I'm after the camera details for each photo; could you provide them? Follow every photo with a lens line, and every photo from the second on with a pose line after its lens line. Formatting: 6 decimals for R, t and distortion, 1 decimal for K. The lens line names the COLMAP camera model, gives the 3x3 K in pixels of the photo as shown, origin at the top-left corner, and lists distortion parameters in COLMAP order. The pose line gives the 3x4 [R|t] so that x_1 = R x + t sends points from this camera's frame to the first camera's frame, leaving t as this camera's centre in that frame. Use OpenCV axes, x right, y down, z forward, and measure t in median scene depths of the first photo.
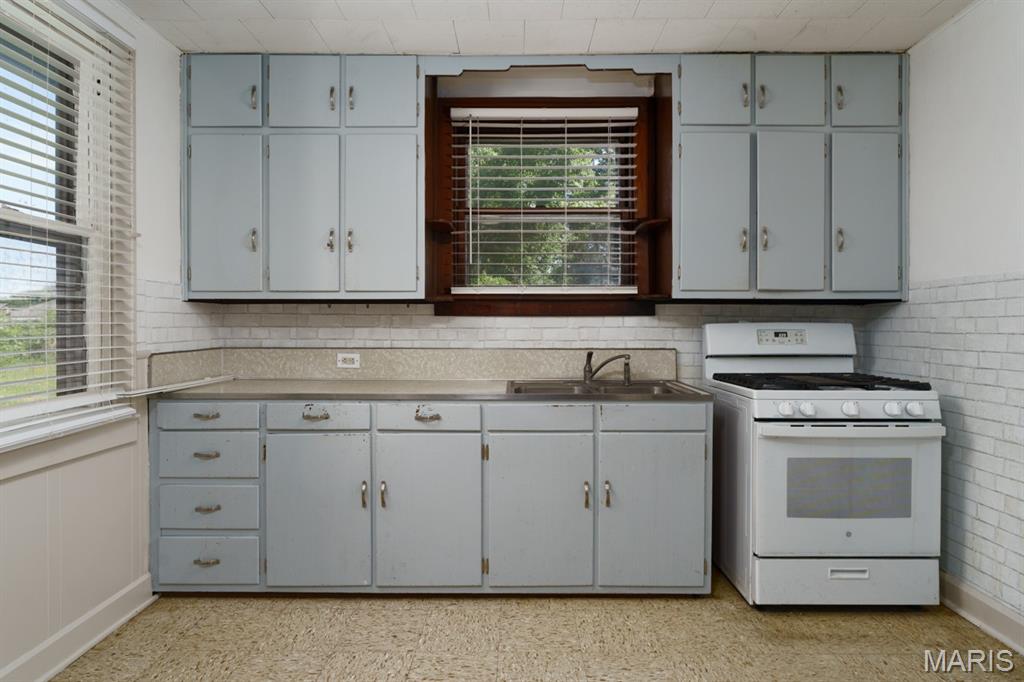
lens RADIAL K [[565.4, 0, 511.3], [0, 565.4, 333.5], [0, 0, 1]] dist [0.001142, 0.004826]
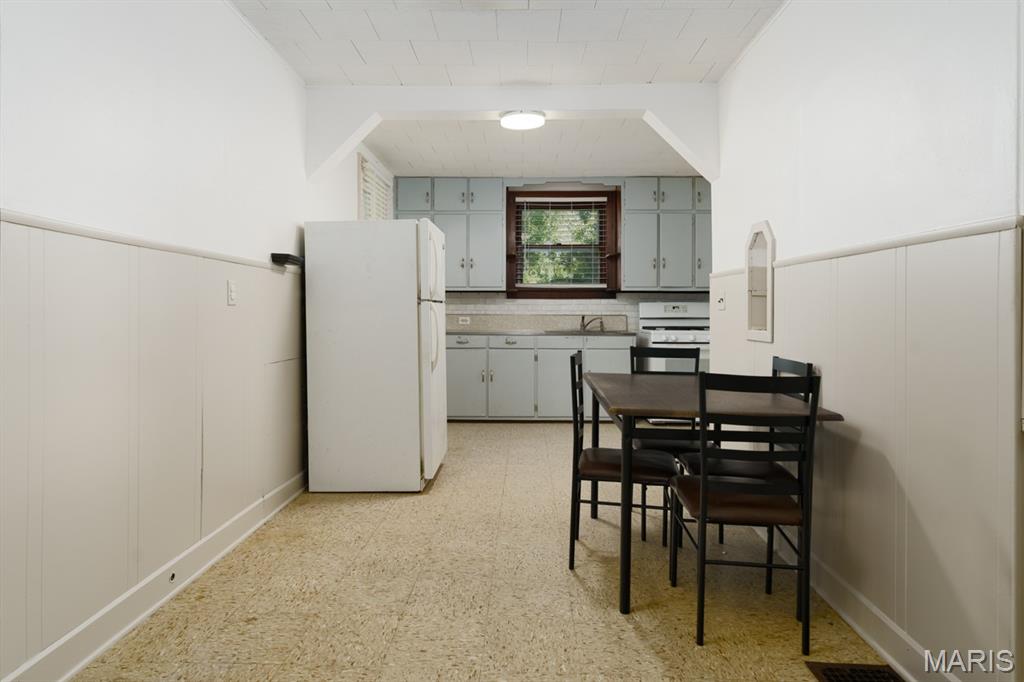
lens RADIAL K [[565.4, 0, 535.2], [0, 565.4, 311.0], [0, 0, 1]] dist [0.001142, 0.004826]
pose [[0.999952, 0.001810, 0.009613, -0.061181], [-0.001703, 0.999937, -0.011107, 0.040122], [-0.009633, 0.011090, 0.999892, -1.145672]]
